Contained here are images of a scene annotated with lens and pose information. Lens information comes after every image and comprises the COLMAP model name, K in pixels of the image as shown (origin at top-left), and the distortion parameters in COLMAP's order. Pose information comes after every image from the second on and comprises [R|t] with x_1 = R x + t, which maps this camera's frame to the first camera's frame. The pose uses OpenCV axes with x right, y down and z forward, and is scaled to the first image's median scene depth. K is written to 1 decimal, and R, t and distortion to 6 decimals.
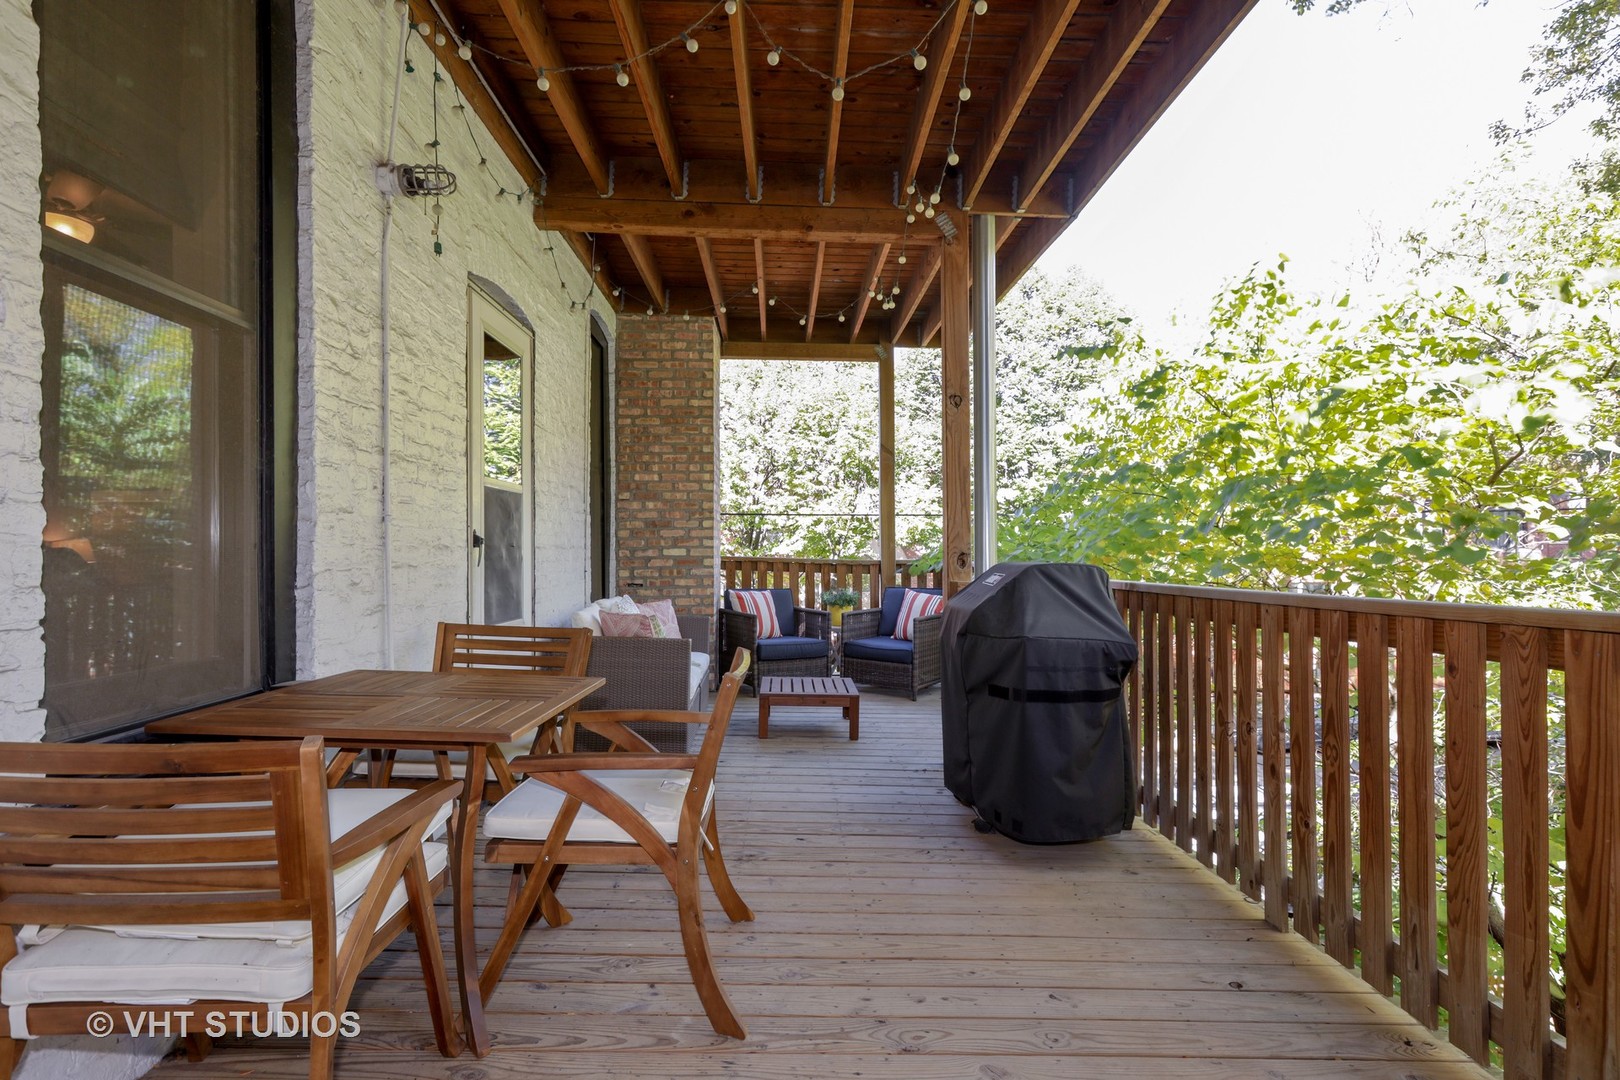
lens RADIAL K [[778.4, 0, 810.0], [0, 778.4, 540.0], [0, 0, 1]] dist [0.001455, 0.000339]
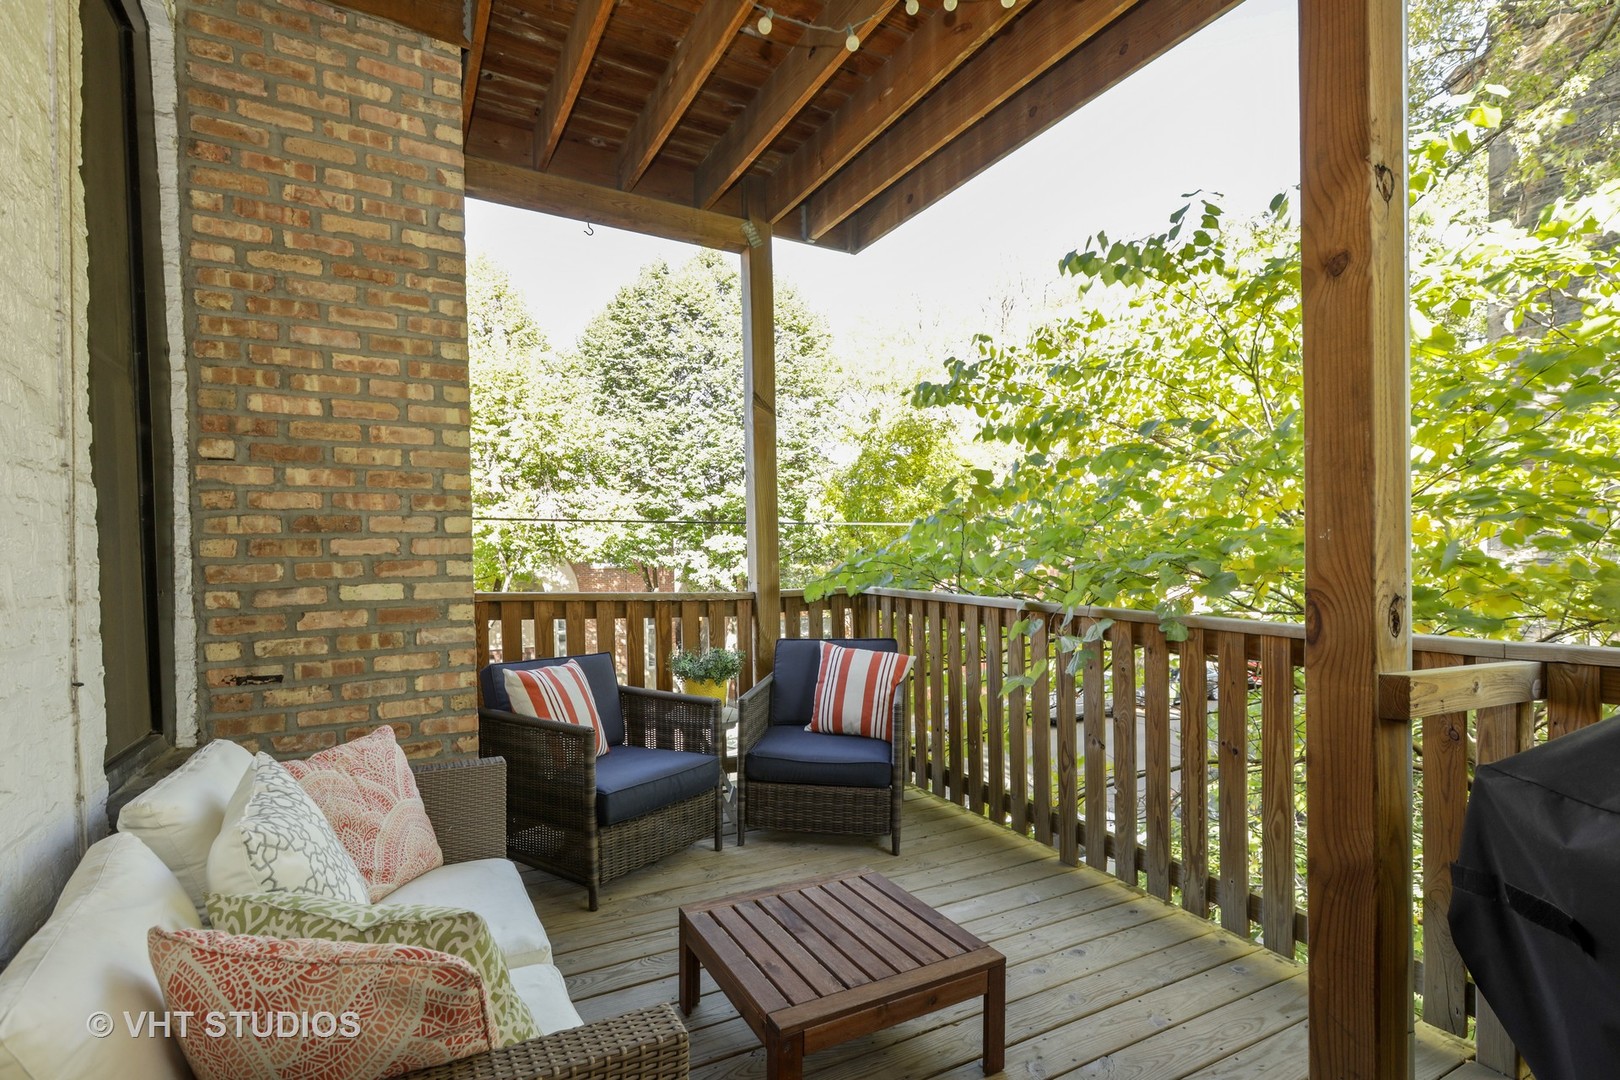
lens RADIAL K [[768.6, 0, 813.2], [0, 768.6, 574.1], [0, 0, 1]] dist [0.002300, 0.001152]
pose [[0.892367, -0.018673, 0.450925, -0.148712], [0.008332, 0.999655, 0.024907, -0.002389], [-0.451234, -0.018469, 0.892214, 0.528043]]
